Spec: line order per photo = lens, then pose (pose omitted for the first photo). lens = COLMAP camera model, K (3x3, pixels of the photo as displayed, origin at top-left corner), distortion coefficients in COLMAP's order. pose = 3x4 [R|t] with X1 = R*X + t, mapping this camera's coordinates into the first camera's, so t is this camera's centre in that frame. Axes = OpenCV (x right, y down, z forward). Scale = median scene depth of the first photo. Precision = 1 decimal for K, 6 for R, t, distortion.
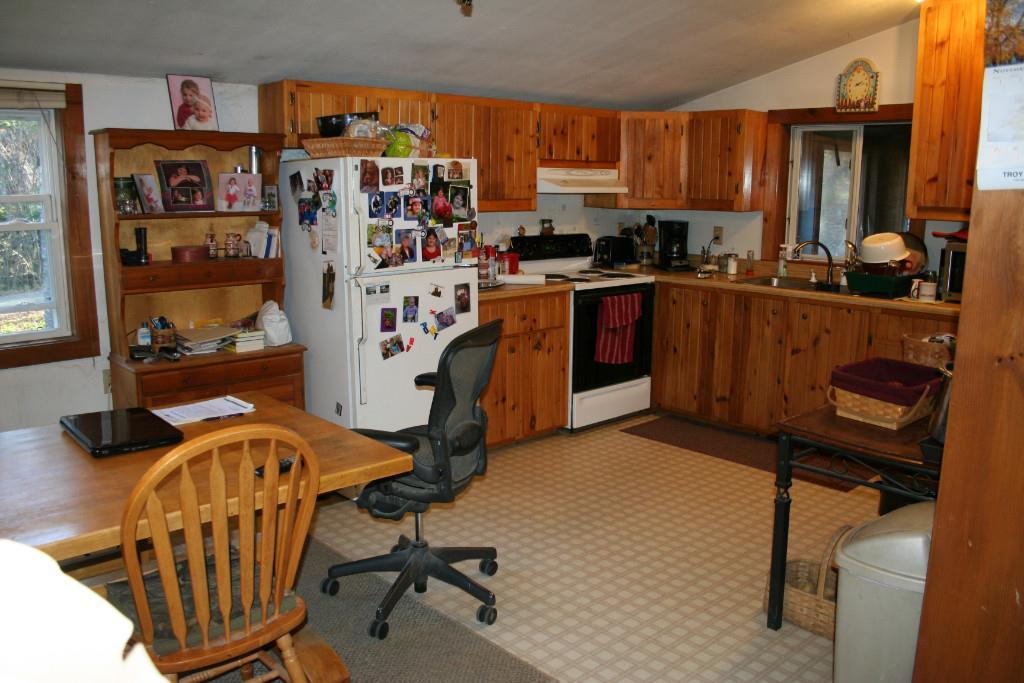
lens RADIAL K [[820.4, 0, 511.7], [0, 820.4, 340.5], [0, 0, 1]] dist [-0.069412, 0.002130]
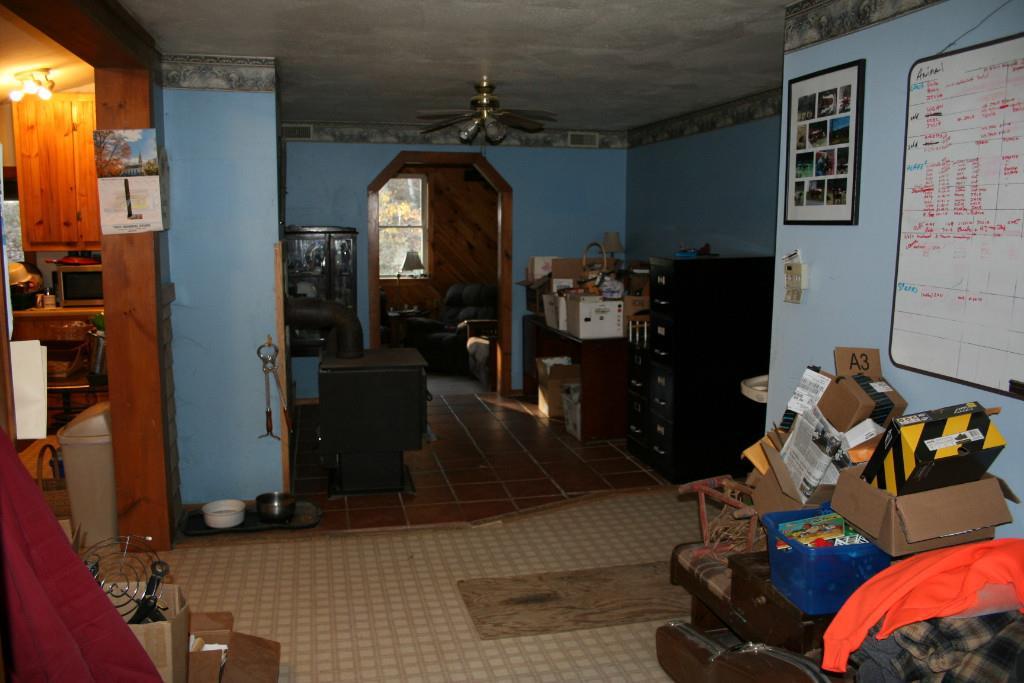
lens RADIAL K [[820.4, 0, 512.0], [0, 820.4, 340.6], [0, 0, 1]] dist [-0.069412, 0.002130]
pose [[0.488489, -0.133986, 0.862222, -0.306824], [0.165708, 0.984403, 0.059091, 0.057610], [-0.856691, 0.114012, 0.503072, -0.391409]]
